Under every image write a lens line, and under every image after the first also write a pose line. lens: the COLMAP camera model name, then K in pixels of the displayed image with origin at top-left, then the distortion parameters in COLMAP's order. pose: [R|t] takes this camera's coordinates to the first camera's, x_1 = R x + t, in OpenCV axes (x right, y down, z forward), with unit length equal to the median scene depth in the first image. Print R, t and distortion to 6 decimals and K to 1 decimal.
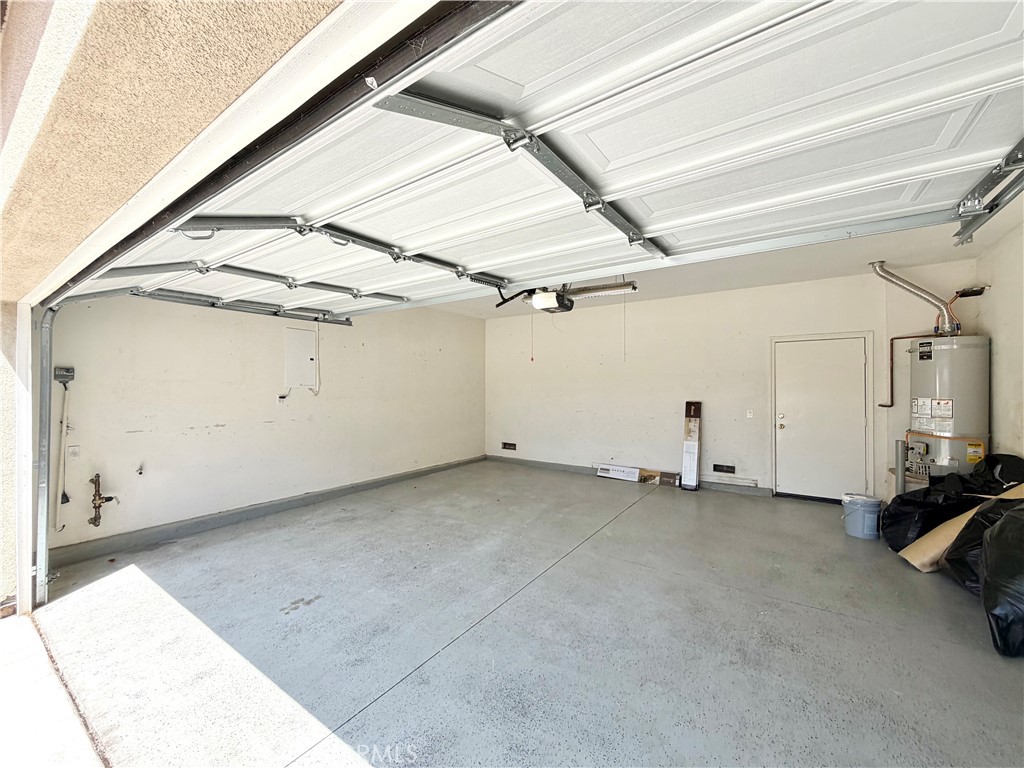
lens RADIAL K [[409.7, 0, 508.4], [0, 409.7, 387.1], [0, 0, 1]] dist [-0.000461, 0.000461]
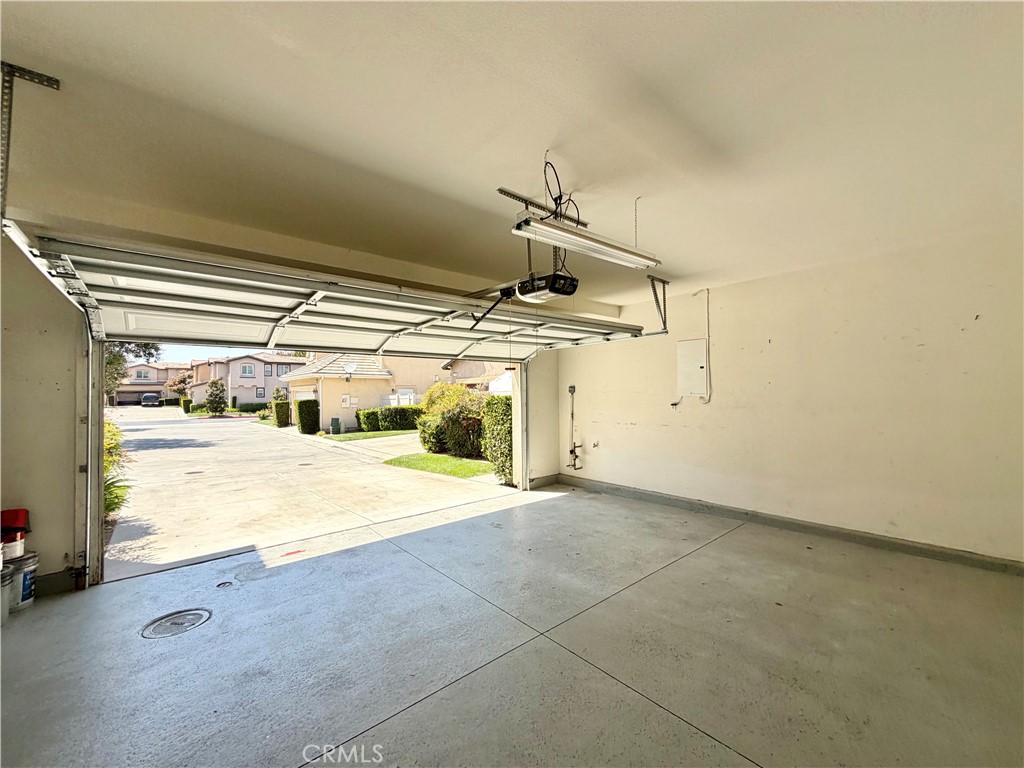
lens RADIAL K [[409.7, 0, 508.4], [0, 409.7, 387.1], [0, 0, 1]] dist [-0.000461, 0.000461]
pose [[-0.262207, -0.013111, -0.964923, 0.724473], [0.013824, 0.999754, -0.017341, -0.010757], [0.964913, -0.017886, -0.261961, 0.963294]]
